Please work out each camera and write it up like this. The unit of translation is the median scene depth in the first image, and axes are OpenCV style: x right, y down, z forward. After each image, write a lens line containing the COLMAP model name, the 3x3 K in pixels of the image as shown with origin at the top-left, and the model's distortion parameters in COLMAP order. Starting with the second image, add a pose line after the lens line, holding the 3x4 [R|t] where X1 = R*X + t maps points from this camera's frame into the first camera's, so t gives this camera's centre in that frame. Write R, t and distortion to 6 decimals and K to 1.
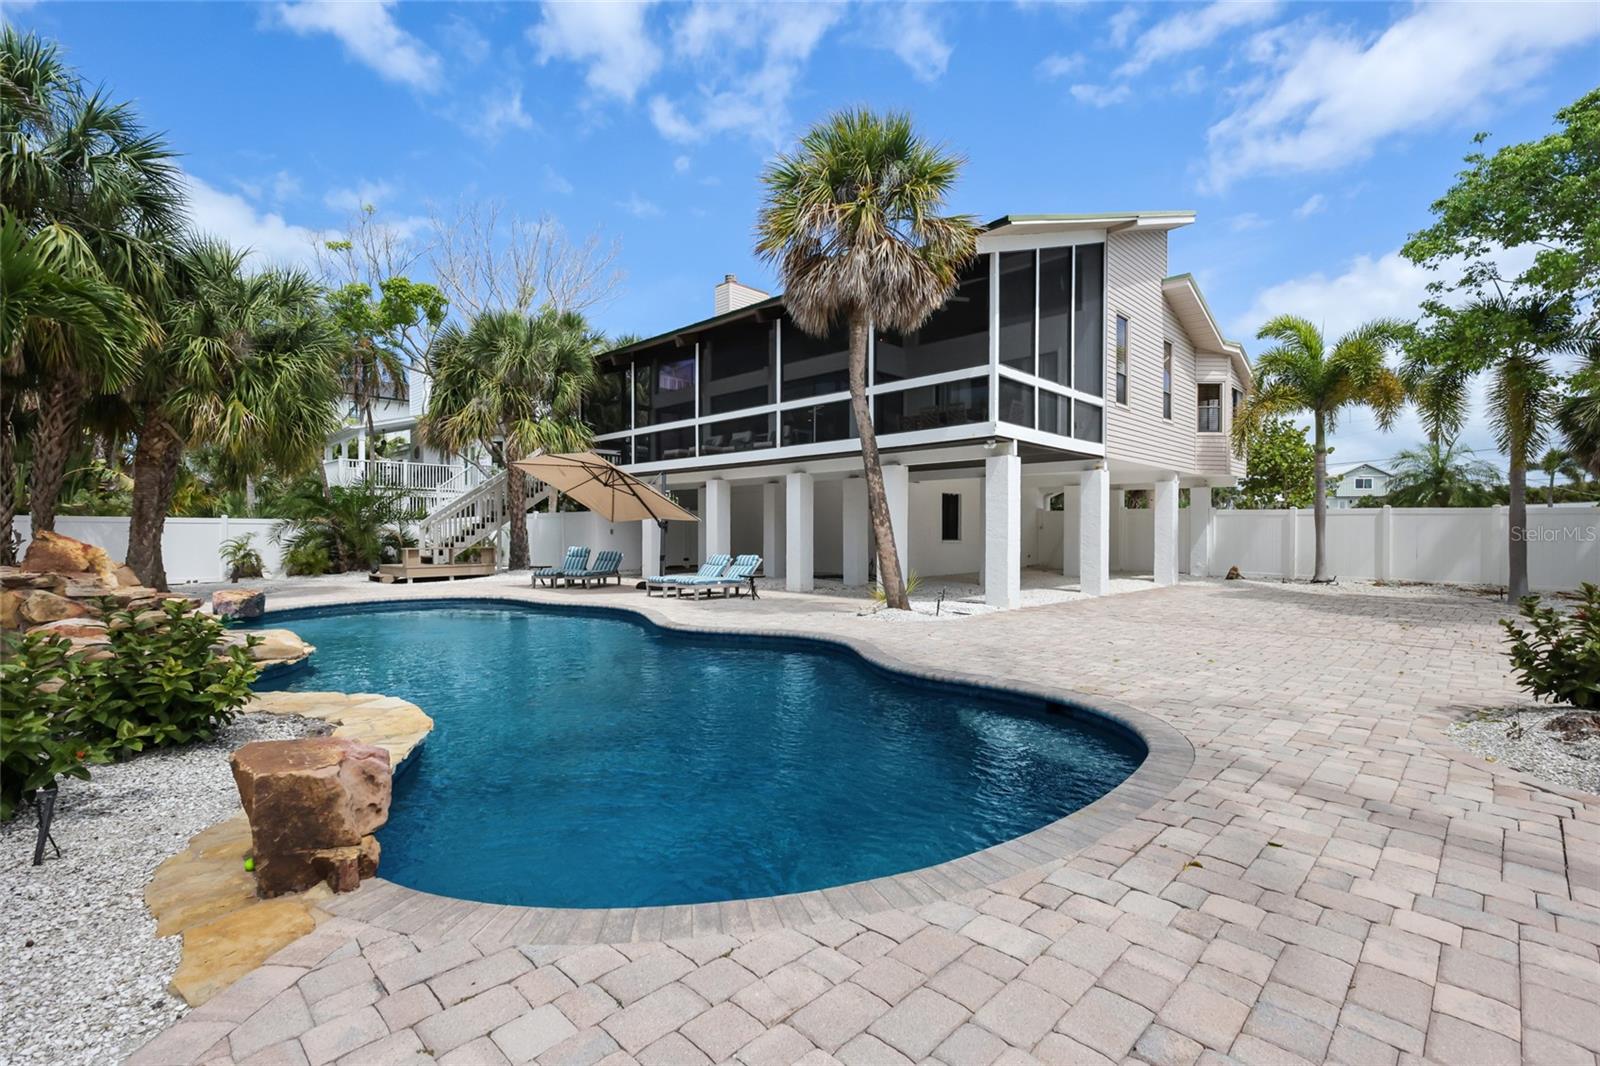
lens RADIAL K [[715.1, 0, 800.0], [0, 715.1, 533.0], [0, 0, 1]] dist [0.001621, 0.000198]
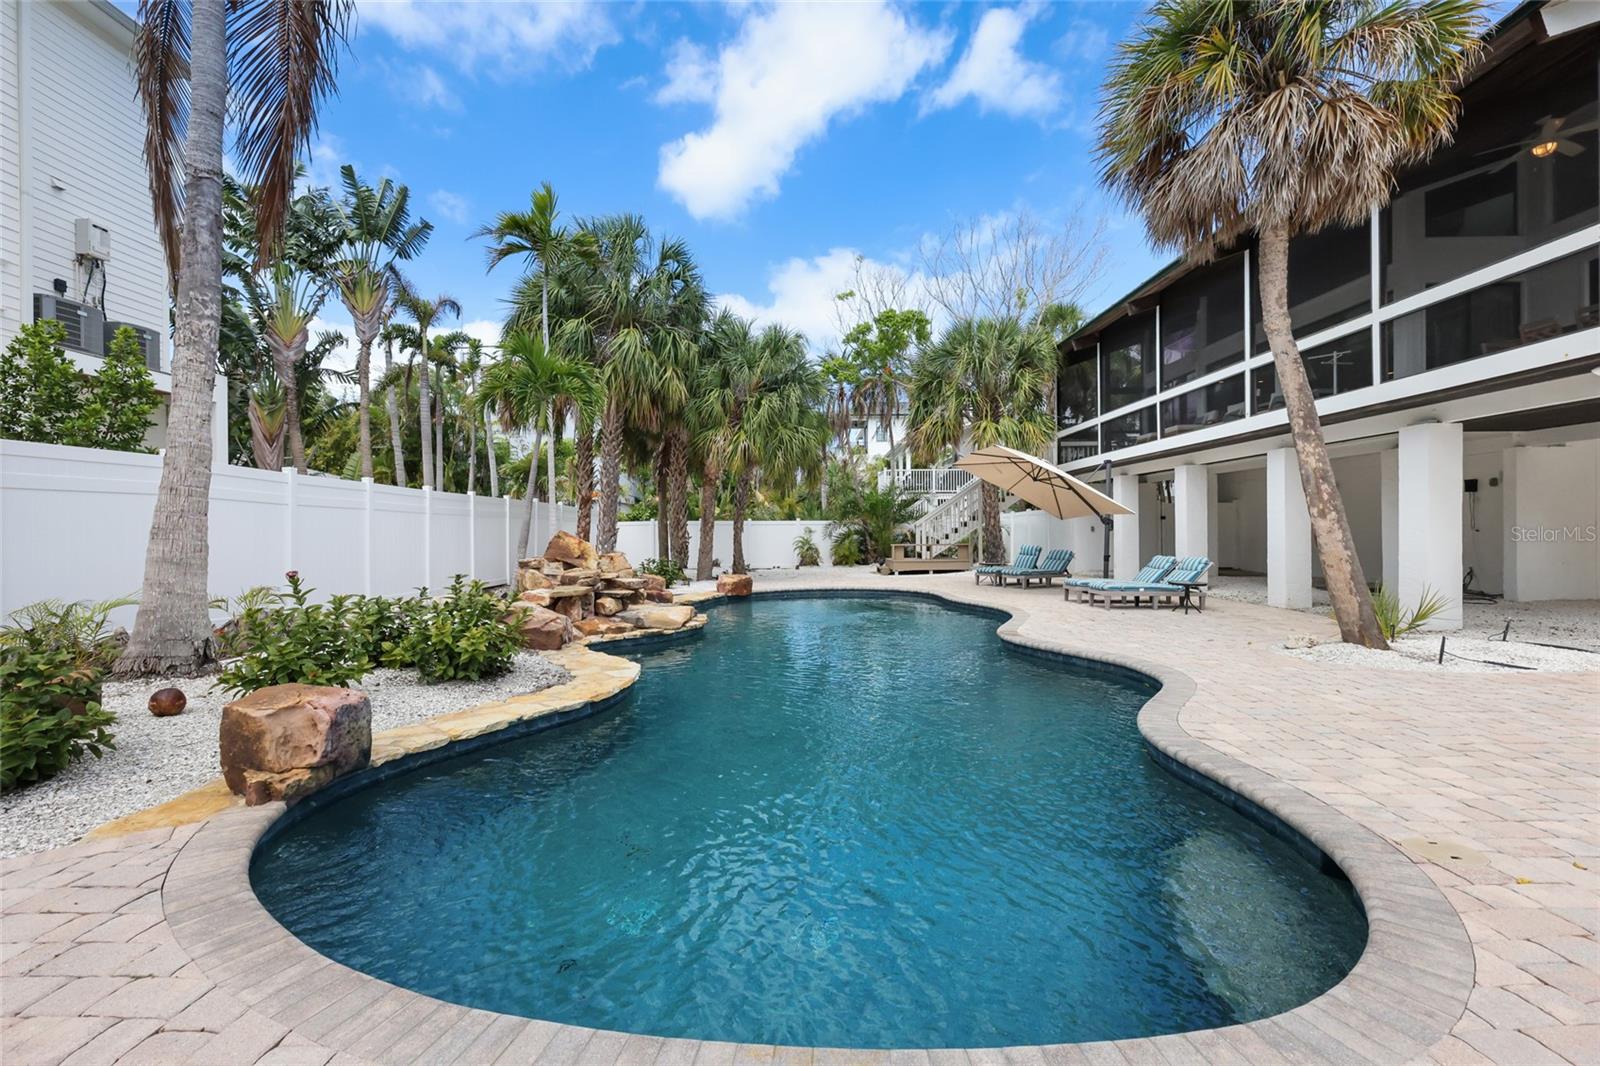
lens RADIAL K [[692.6, 0, 800.0], [0, 692.6, 533.0], [0, 0, 1]] dist [-0.000291, -0.000351]
pose [[0.700827, -0.002299, -0.713327, 0.152114], [0.005452, 0.999983, 0.002134, -0.000090], [0.713310, -0.005385, 0.700828, 0.127188]]
